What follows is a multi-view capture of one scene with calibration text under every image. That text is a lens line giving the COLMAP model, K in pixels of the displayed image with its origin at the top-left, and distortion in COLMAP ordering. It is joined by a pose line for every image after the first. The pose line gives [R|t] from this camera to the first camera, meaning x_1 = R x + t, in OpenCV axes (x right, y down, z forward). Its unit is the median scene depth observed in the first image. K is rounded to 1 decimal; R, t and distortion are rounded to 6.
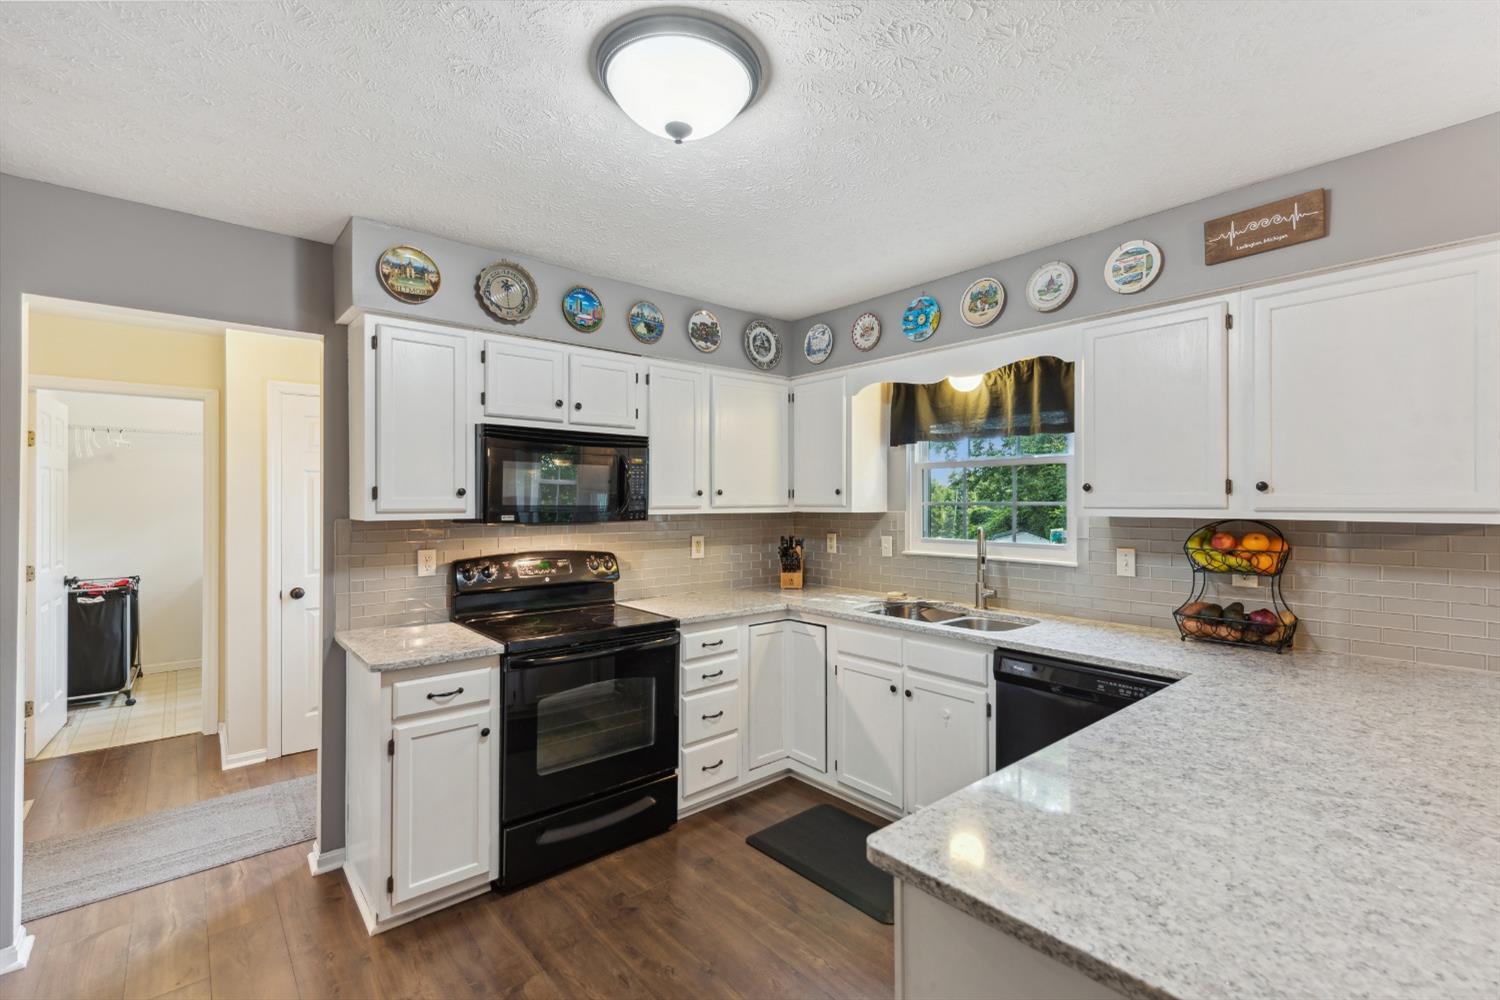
lens RADIAL K [[661.3, 0, 756.3], [0, 661.3, 503.2], [0, 0, 1]] dist [0.016935, -0.002396]
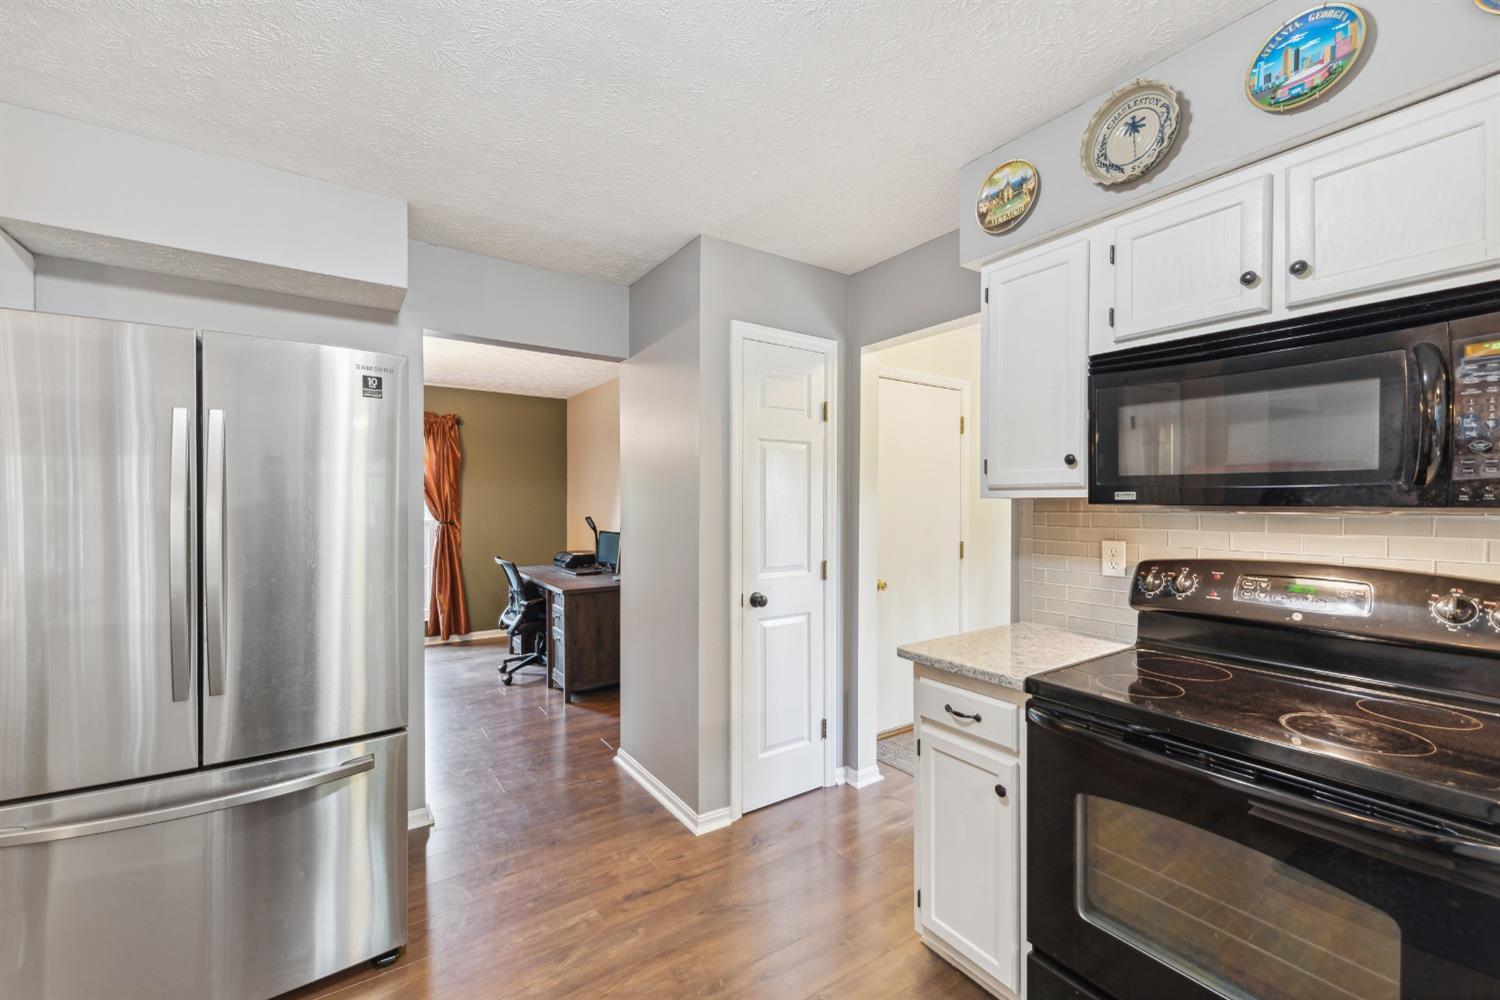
lens RADIAL K [[610.1, 0, 755.4], [0, 610.1, 505.9], [0, 0, 1]] dist [0.001361, -0.000036]
pose [[-0.108105, 0.008238, -0.994105, 0.222670], [-0.006565, 0.999938, 0.009000, 0.026861], [0.994118, 0.007500, -0.108044, 0.657023]]
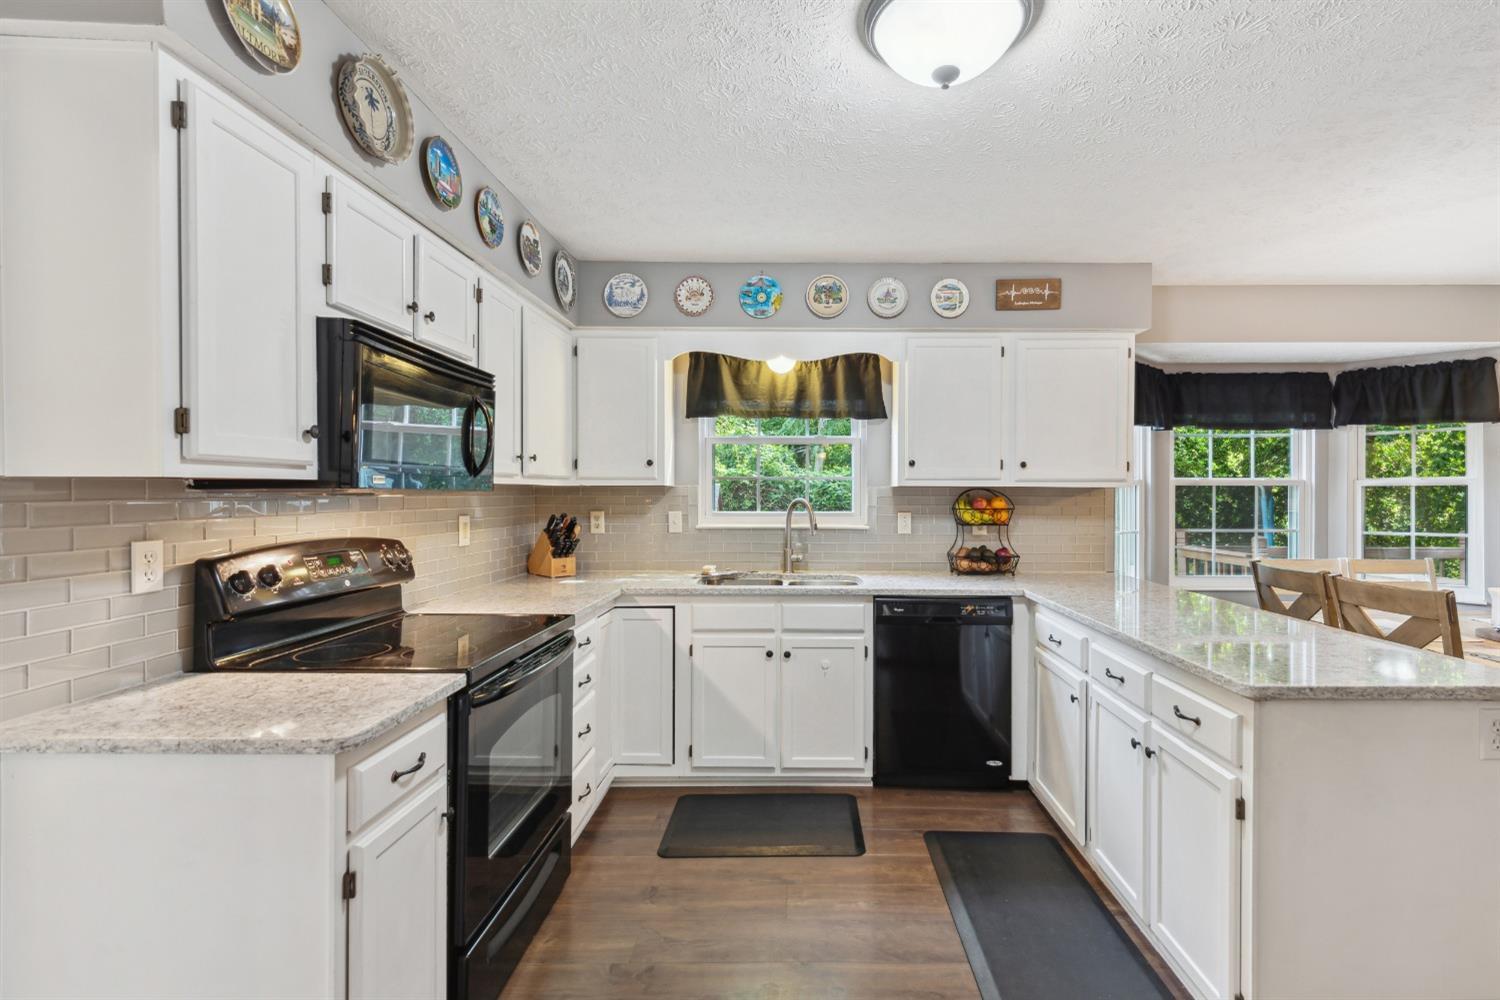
lens RADIAL K [[692.1, 0, 799.7], [0, 692.1, 502.7], [0, 0, 1]] dist [0.016536, -0.002274]
pose [[0.655145, -0.006890, 0.755472, -0.561009], [-0.001816, 0.999941, 0.010695, 0.033183], [-0.755501, -0.008379, 0.655094, 0.258518]]
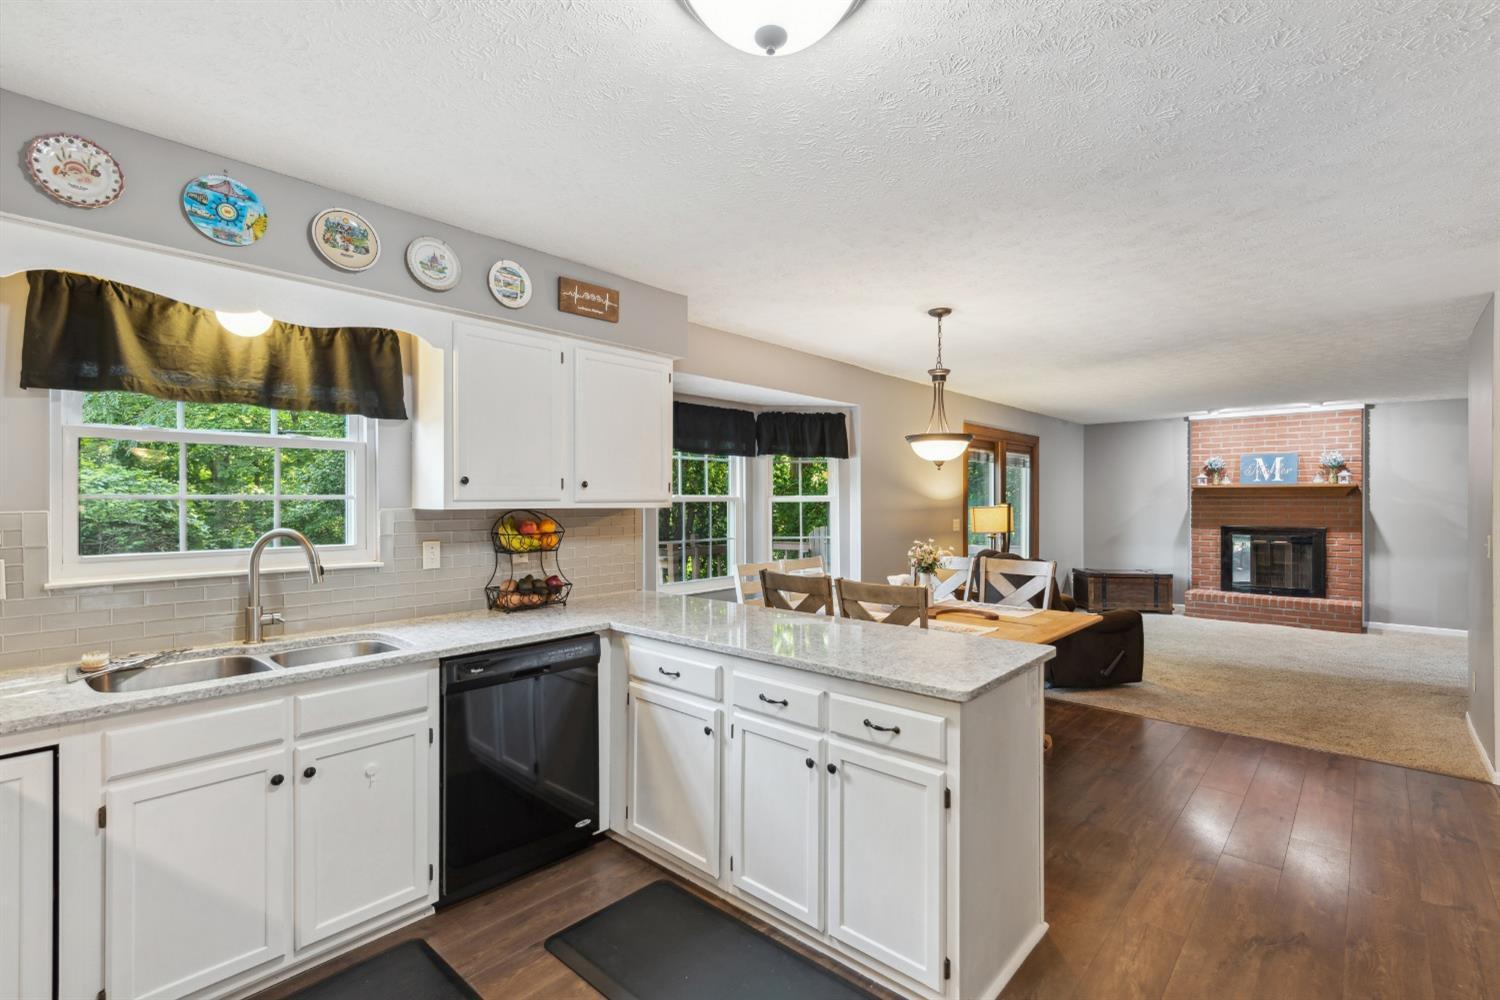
lens RADIAL K [[682.8, 0, 764.1], [0, 682.8, 501.8], [0, 0, 1]] dist [0.010889, -0.004114]
pose [[-0.136850, -0.002738, 0.990588, -0.516293], [0.002244, 0.999993, 0.003074, 0.005729], [-0.990589, 0.002644, -0.136843, 0.605532]]
